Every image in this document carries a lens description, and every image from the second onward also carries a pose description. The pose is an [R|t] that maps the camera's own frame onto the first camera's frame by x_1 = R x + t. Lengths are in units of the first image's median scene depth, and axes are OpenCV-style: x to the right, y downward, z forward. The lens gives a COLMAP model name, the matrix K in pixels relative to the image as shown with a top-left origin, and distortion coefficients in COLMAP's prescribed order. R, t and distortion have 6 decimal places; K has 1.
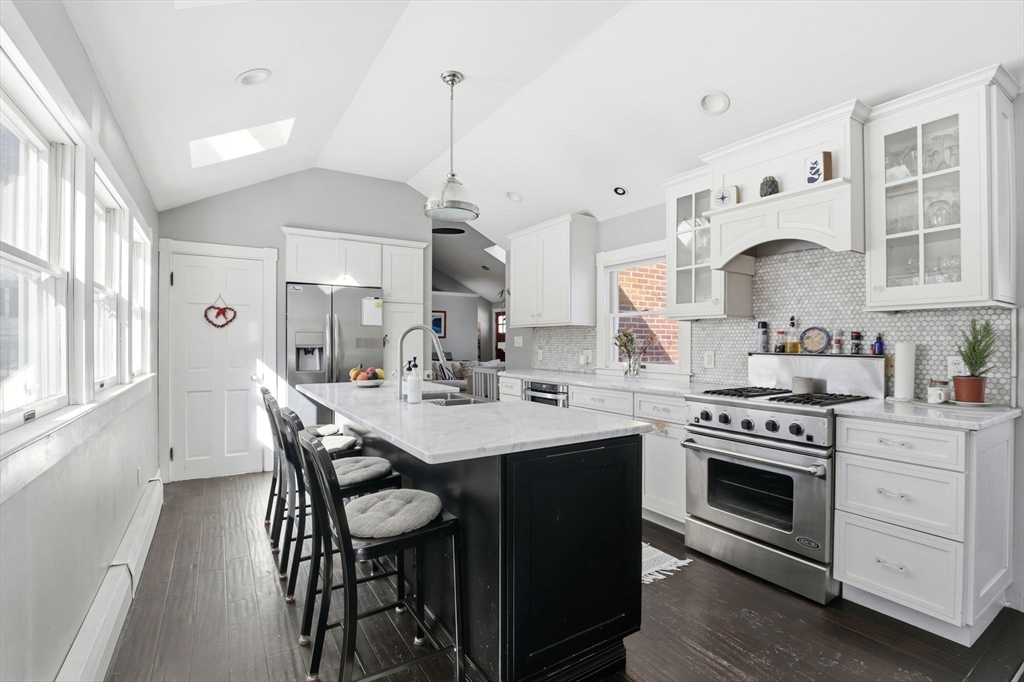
lens RADIAL K [[476.4, 0, 504.7], [0, 476.4, 338.4], [0, 0, 1]] dist [-0.030356, 0.003469]
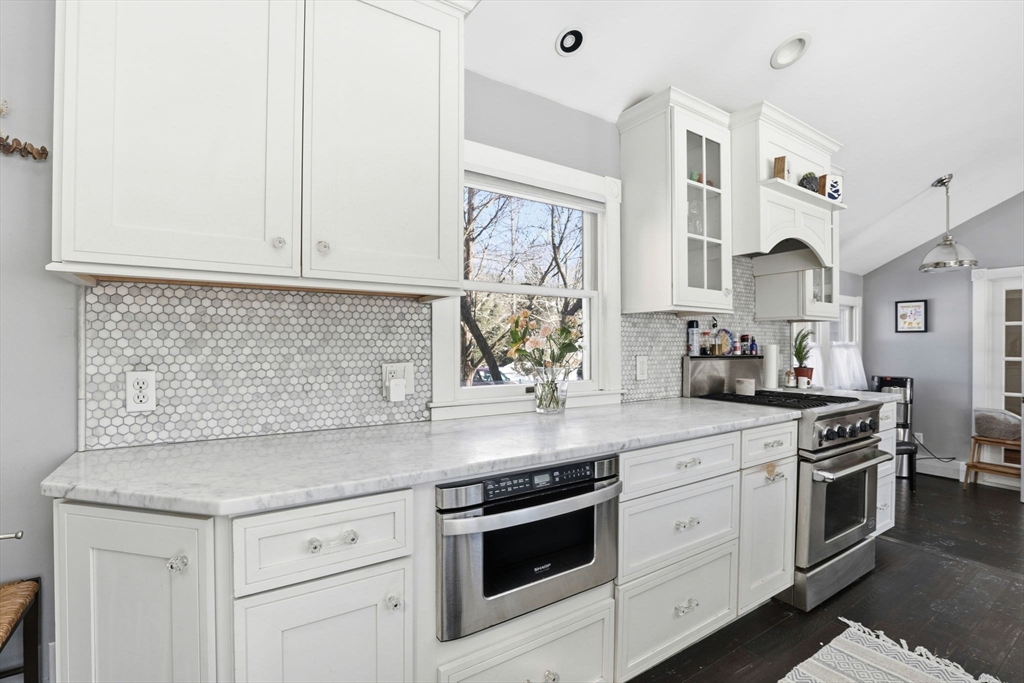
lens RADIAL K [[476.4, 0, 512.0], [0, 476.4, 343.8], [0, 0, 1]] dist [-0.030356, 0.003469]
pose [[-0.033351, -0.001530, 0.999443, -0.335290], [-0.010903, 0.999940, 0.001167, 0.010826], [-0.999384, -0.010858, -0.033366, 1.437204]]
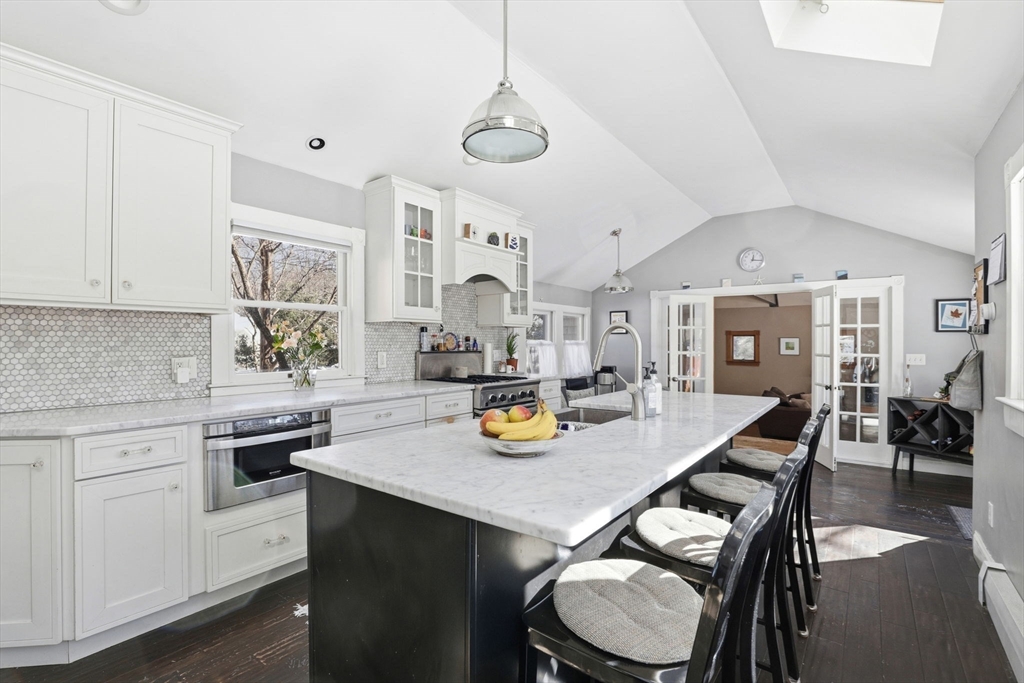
lens RADIAL K [[476.4, 0, 509.6], [0, 476.4, 341.4], [0, 0, 1]] dist [-0.030356, 0.003469]
pose [[-0.361472, 0.000328, 0.932383, -0.759564], [-0.007970, 0.999962, -0.003442, 0.006285], [-0.932349, -0.008676, -0.361456, 1.313286]]
